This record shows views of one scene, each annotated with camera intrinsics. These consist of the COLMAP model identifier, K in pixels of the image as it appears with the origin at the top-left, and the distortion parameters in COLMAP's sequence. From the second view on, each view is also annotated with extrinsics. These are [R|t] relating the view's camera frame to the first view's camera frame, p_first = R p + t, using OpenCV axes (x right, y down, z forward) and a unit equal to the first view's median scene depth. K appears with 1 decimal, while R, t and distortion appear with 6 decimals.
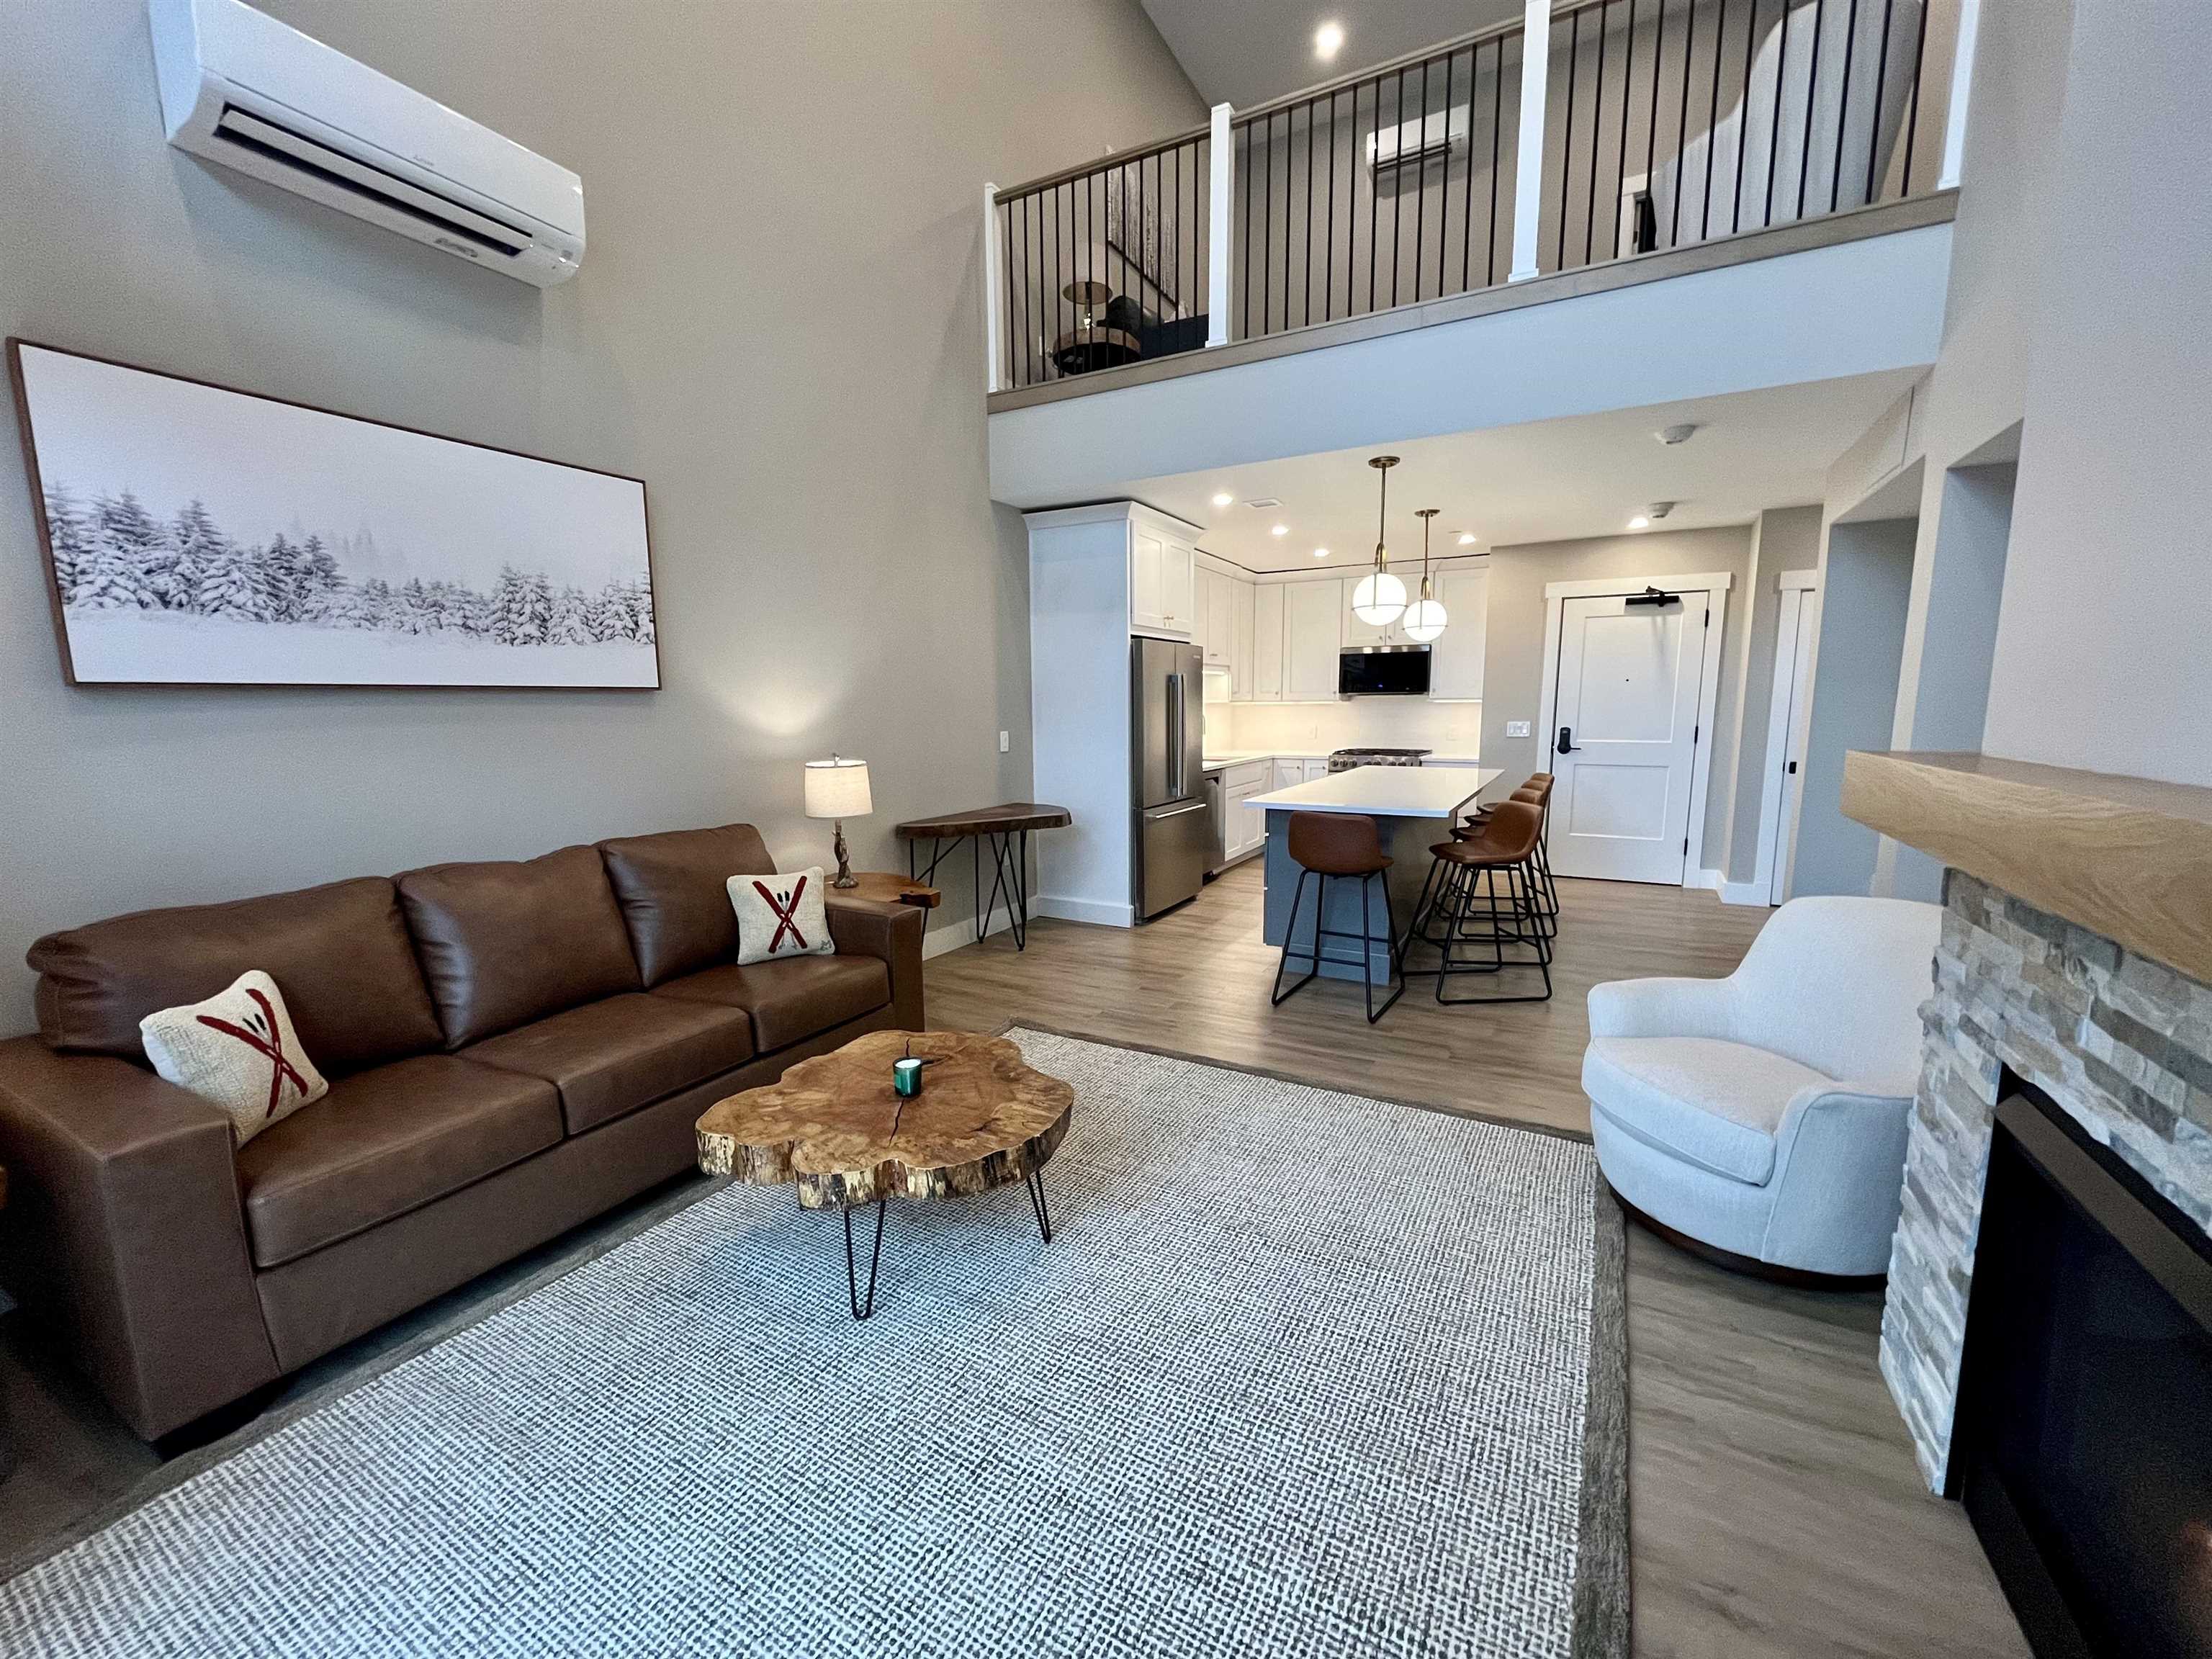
lens RADIAL K [[880.7, 0, 1106.0], [0, 880.7, 829.5], [0, 0, 1]] dist [-0.000045, 0.000001]
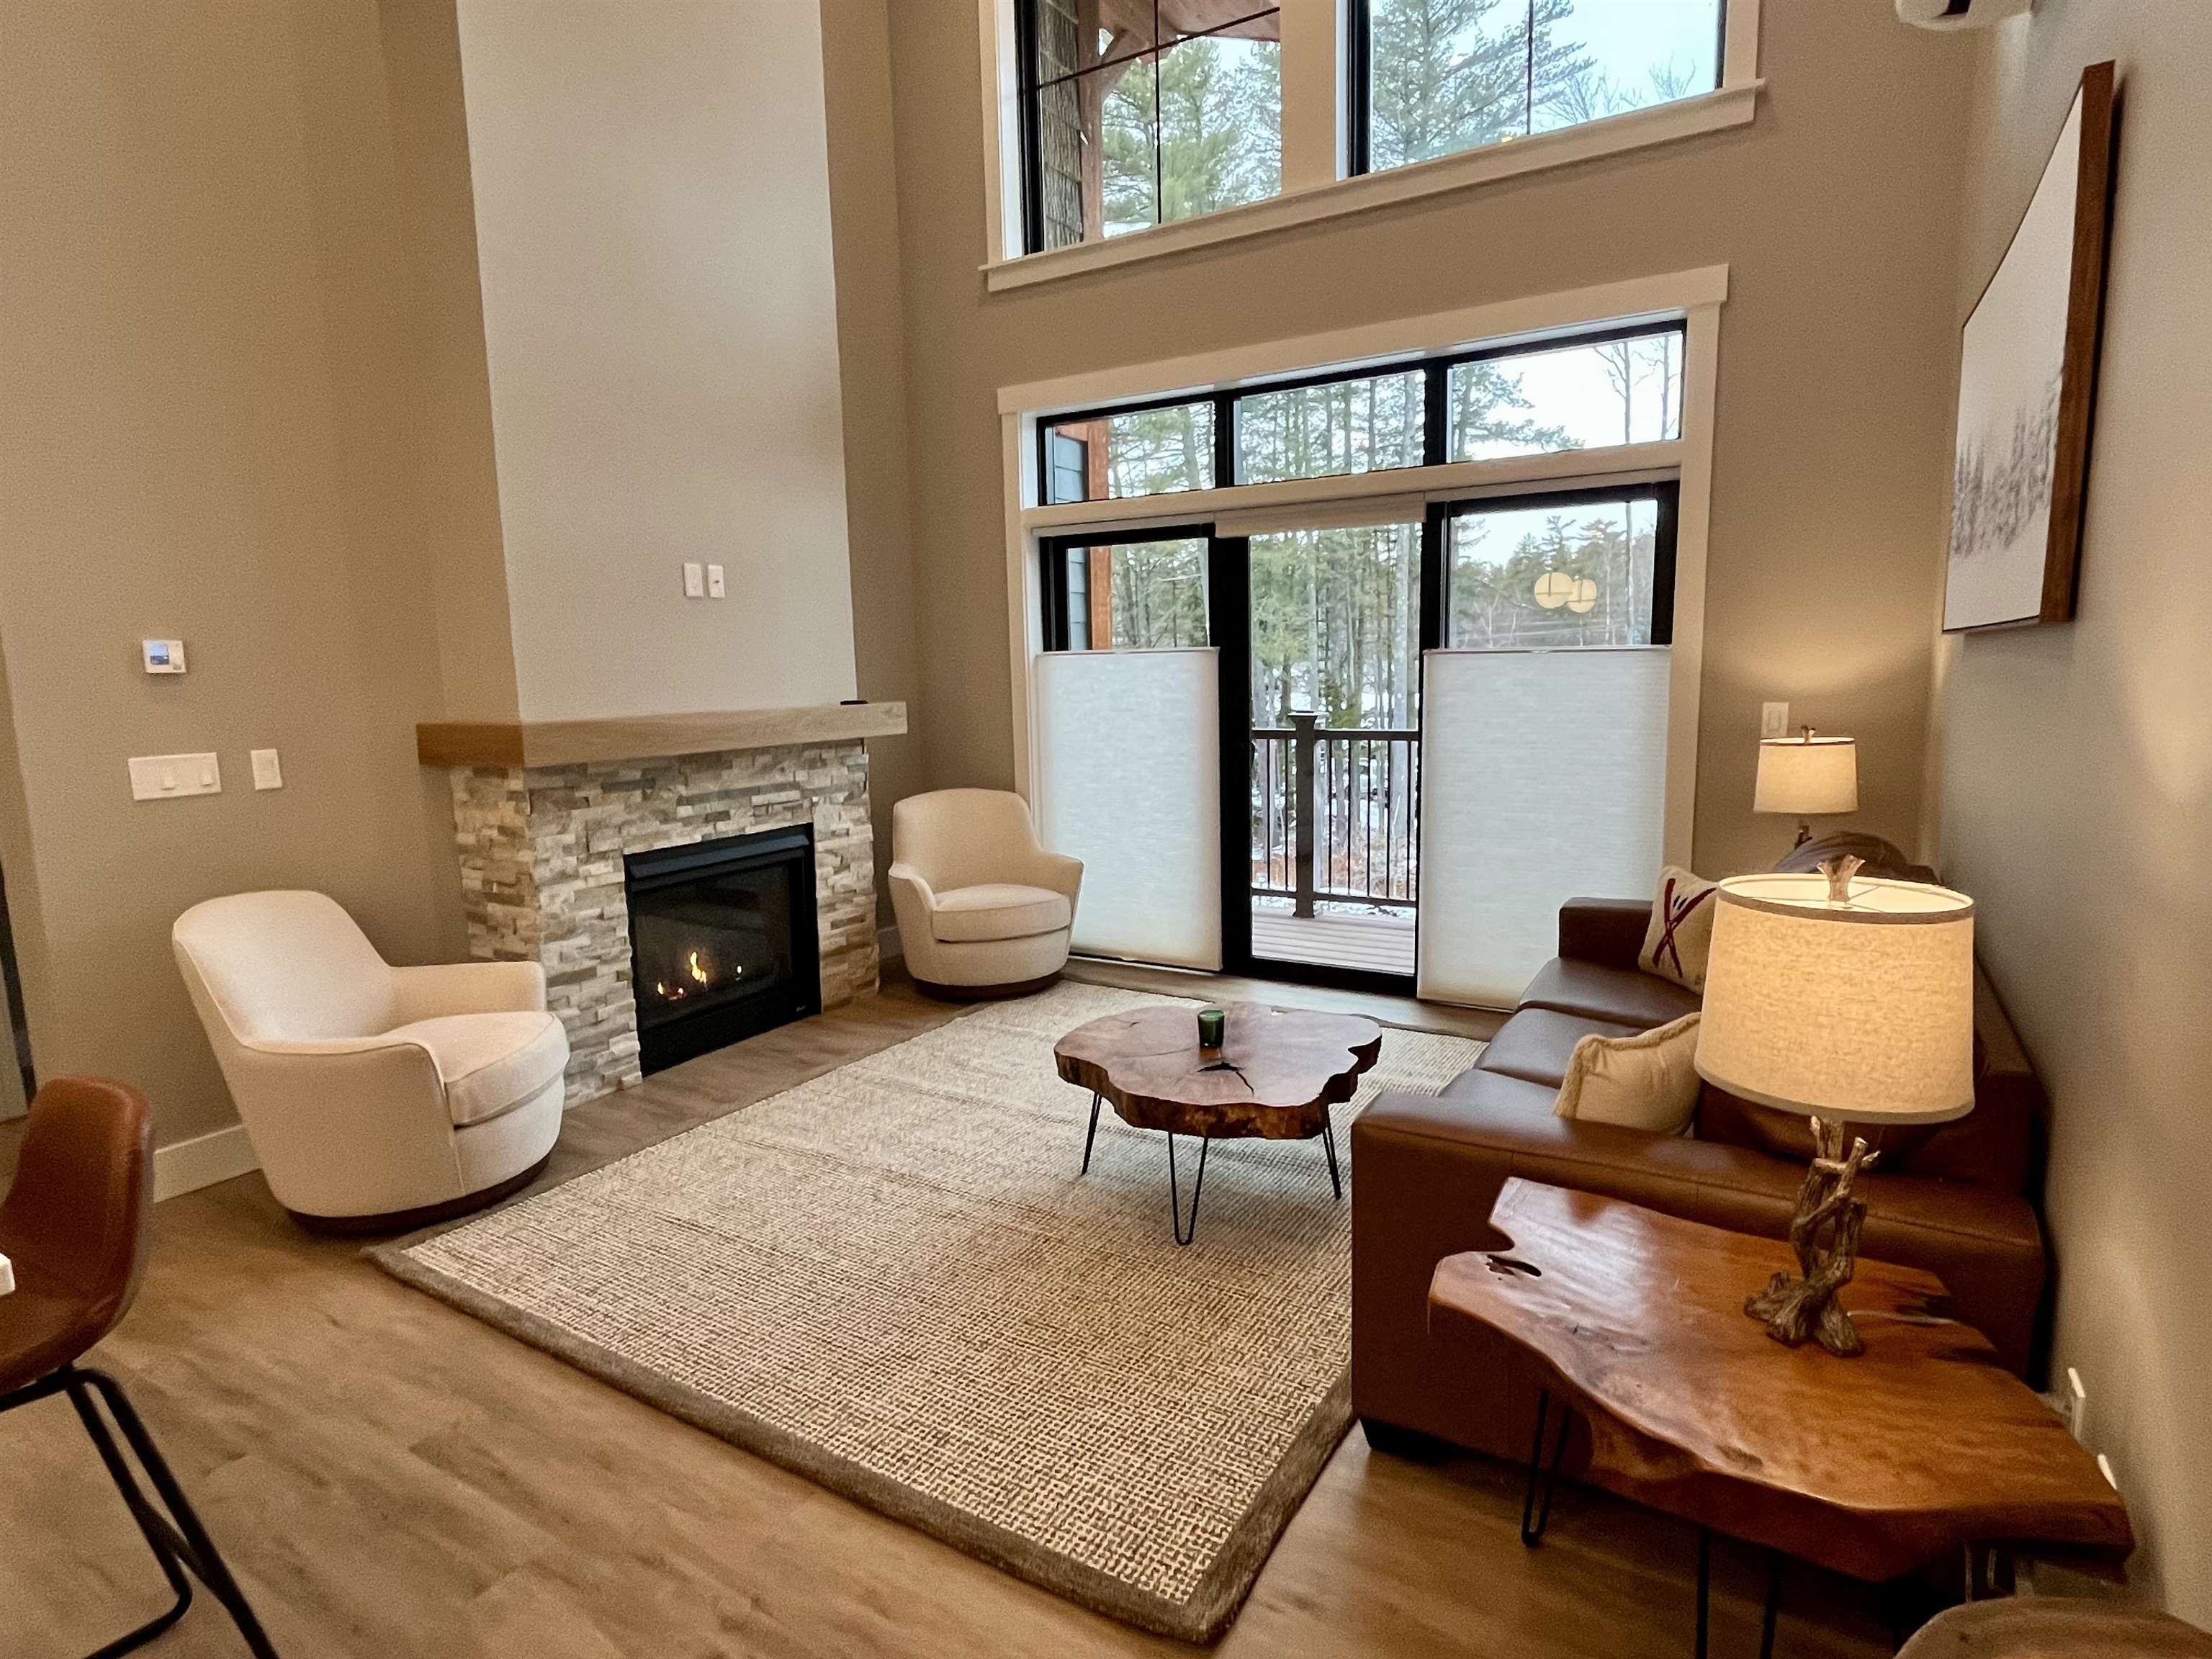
lens RADIAL K [[1186.3, 0, 1106.0], [0, 1186.3, 829.5], [0, 0, 1]] dist [-0.002500, -0.001535]
pose [[-0.998544, 0.020831, 0.049758, -0.174441], [0.033678, 0.961305, 0.273419, -0.339363], [-0.042137, 0.274696, -0.960607, 2.312214]]
